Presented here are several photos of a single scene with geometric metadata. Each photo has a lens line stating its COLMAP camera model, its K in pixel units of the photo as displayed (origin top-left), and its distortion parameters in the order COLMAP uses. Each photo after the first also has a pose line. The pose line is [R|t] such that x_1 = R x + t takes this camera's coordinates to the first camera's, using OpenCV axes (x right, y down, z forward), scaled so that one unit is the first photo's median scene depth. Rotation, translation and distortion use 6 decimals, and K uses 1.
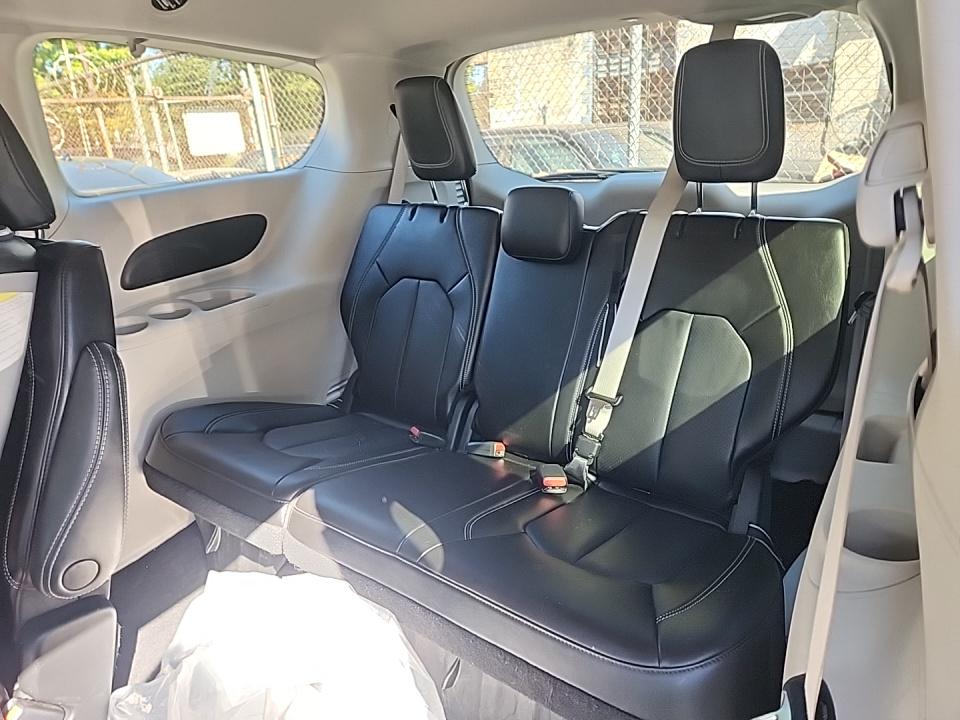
lens RADIAL K [[634.8, 0, 480.0], [0, 634.8, 360.0], [0, 0, 1]] dist [0.064143, -0.043900]
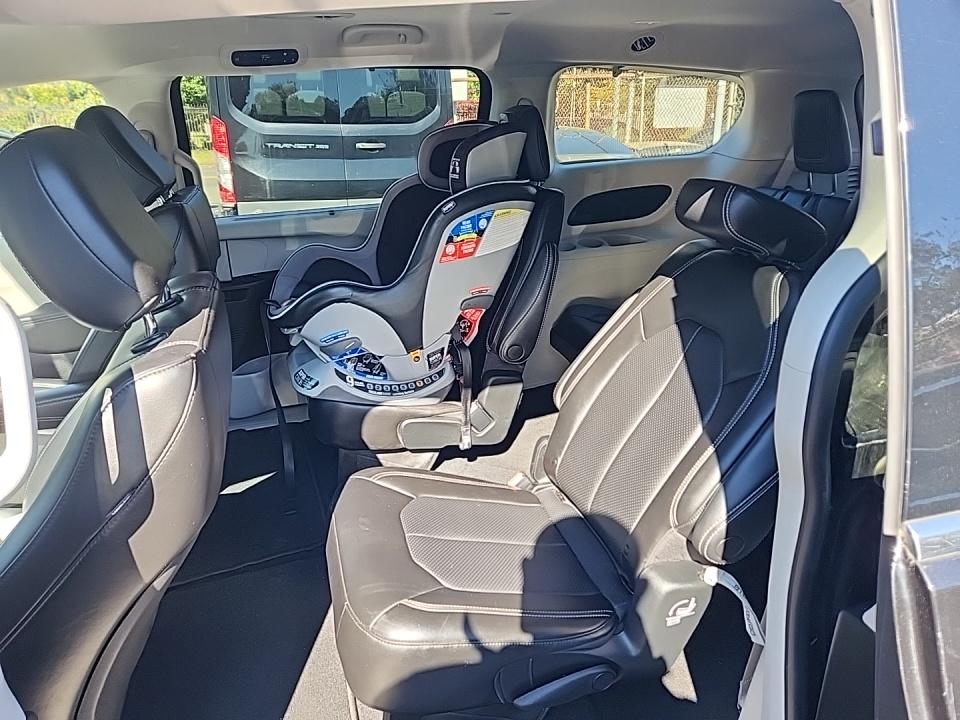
lens RADIAL K [[634.8, 0, 480.0], [0, 634.8, 360.0], [0, 0, 1]] dist [0.064143, -0.043900]
pose [[0.791470, 0.262439, -0.551998, 0.078873], [-0.241857, 0.963886, 0.111484, 0.031407], [0.561321, 0.045268, 0.826359, -0.139723]]
